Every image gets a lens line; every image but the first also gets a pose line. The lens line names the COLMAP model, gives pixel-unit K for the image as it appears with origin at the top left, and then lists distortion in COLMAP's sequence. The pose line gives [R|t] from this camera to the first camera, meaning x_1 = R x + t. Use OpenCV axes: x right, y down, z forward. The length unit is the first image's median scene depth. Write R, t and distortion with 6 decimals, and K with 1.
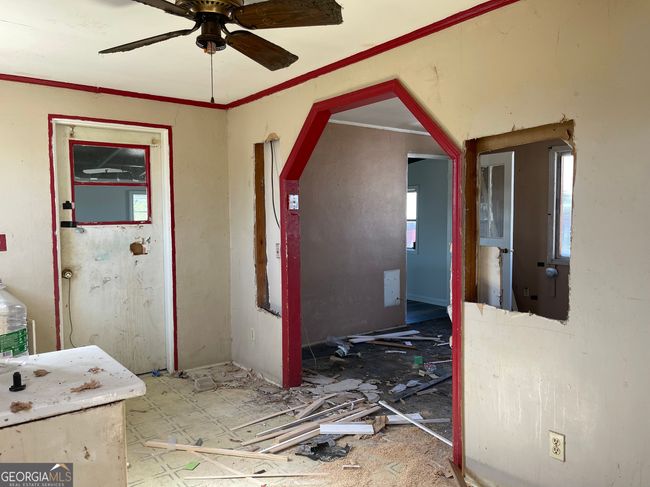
lens RADIAL K [[487.2, 0, 325.0], [0, 487.2, 243.5], [0, 0, 1]] dist [0.061806, -0.079825]
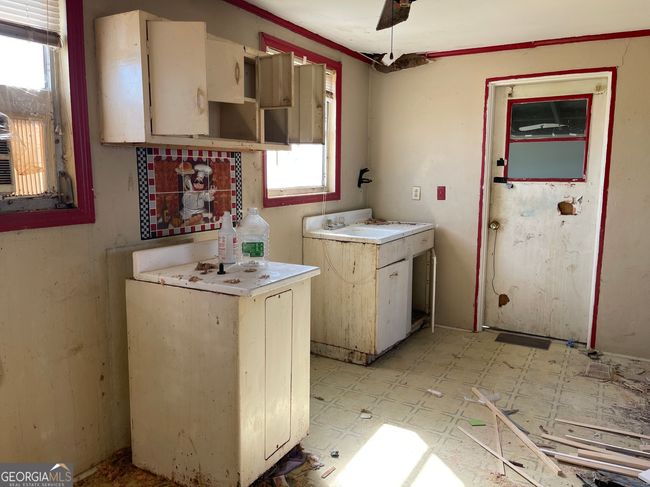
lens RADIAL K [[487.2, 0, 325.0], [0, 487.2, 243.5], [0, 0, 1]] dist [0.061806, -0.079825]
pose [[0.387350, 0.145978, -0.910302, 0.326785], [-0.067388, 0.989227, 0.129960, -0.014919], [0.919467, 0.011004, 0.393014, 0.218489]]
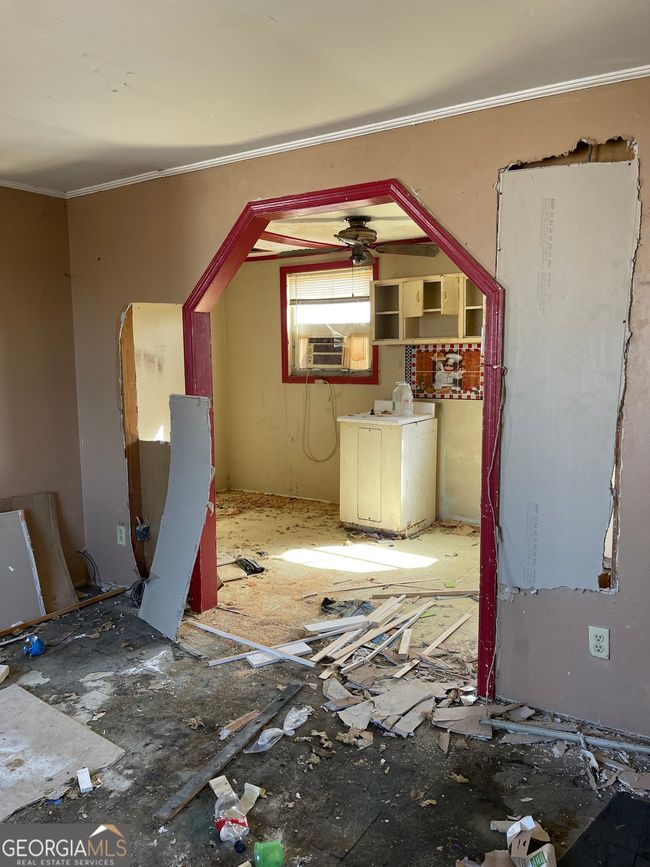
lens RADIAL K [[649.8, 0, 325.0], [0, 649.8, 433.5], [0, 0, 1]] dist [0.061806, -0.079825]
pose [[-0.942865, 0.059251, -0.327865, 0.322185], [-0.002779, 0.982627, 0.185570, -0.114379], [0.333165, 0.175879, -0.926320, 1.563639]]
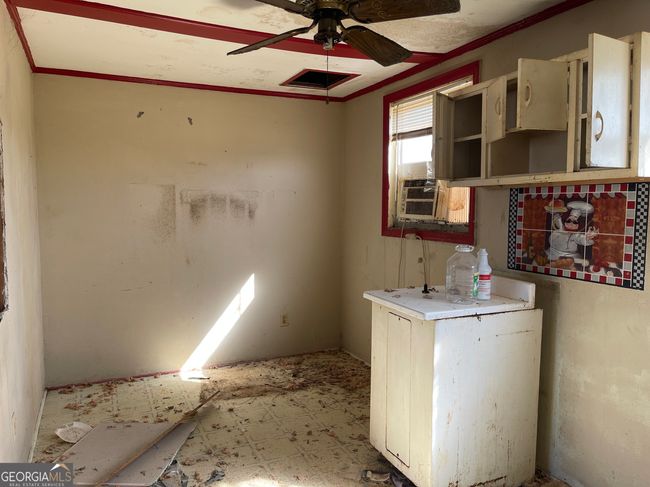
lens RADIAL K [[487.2, 0, 325.0], [0, 487.2, 243.5], [0, 0, 1]] dist [0.061806, -0.079825]
pose [[-0.974121, -0.010067, 0.225802, -0.236645], [0.022887, 0.989480, 0.142849, -0.066707], [-0.224865, 0.144320, -0.963643, 0.996827]]
